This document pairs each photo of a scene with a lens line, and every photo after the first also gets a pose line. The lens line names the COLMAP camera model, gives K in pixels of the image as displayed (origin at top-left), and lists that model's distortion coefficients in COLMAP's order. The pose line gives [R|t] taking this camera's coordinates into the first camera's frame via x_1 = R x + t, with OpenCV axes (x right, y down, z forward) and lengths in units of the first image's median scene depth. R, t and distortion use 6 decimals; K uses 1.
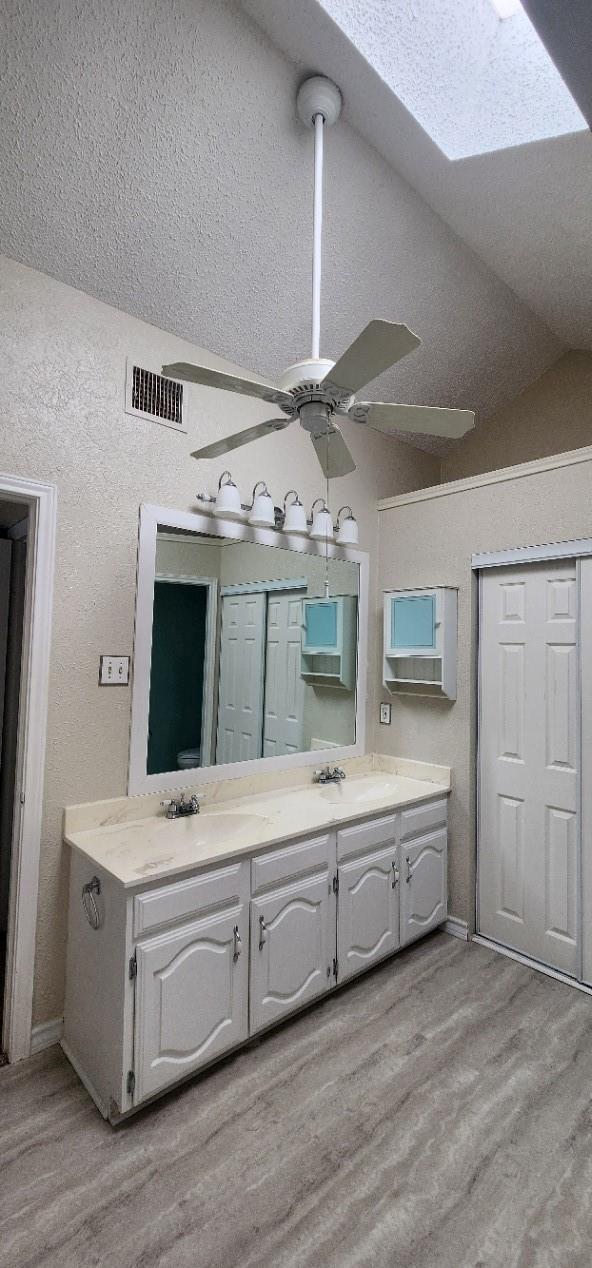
lens RADIAL K [[518.6, 0, 295.5], [0, 518.6, 630.1], [0, 0, 1]] dist [-0.000204, -0.002876]
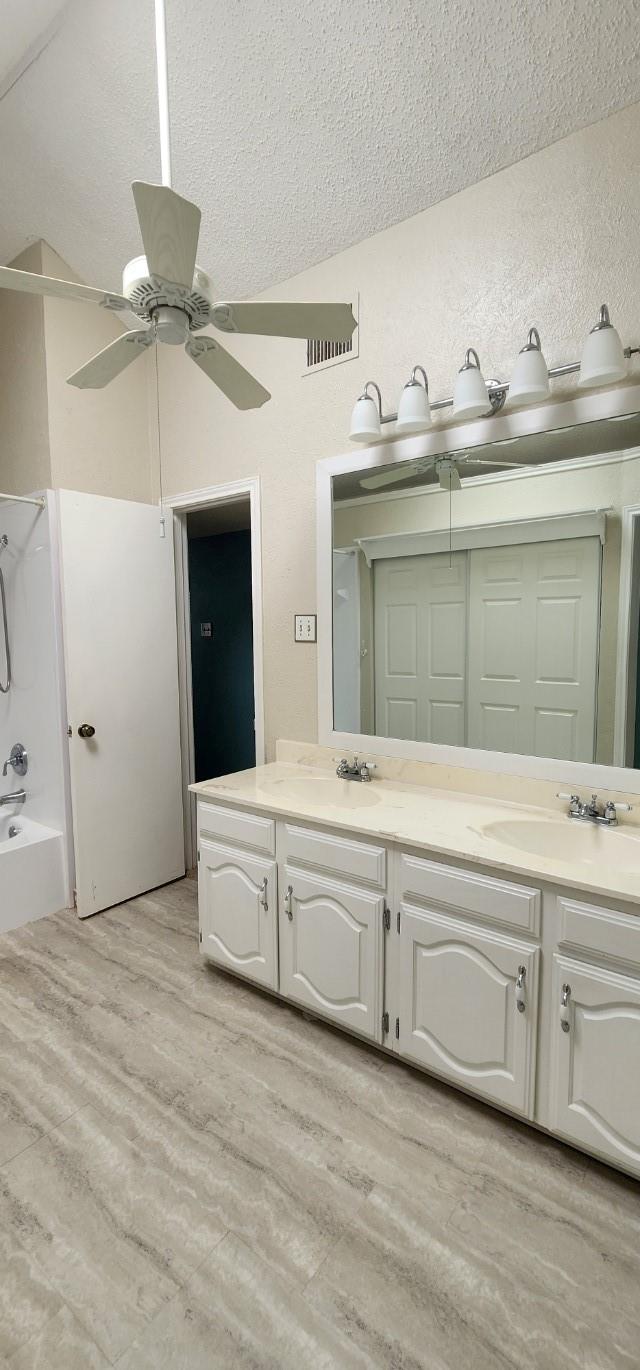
lens RADIAL K [[561.0, 0, 322.6], [0, 561.0, 677.0], [0, 0, 1]] dist [-0.002975, -0.000521]
pose [[0.186242, 0.060619, -0.980632, 1.002084], [0.059596, 0.995560, 0.072861, 0.116340], [0.980695, -0.072011, 0.181802, 0.989382]]
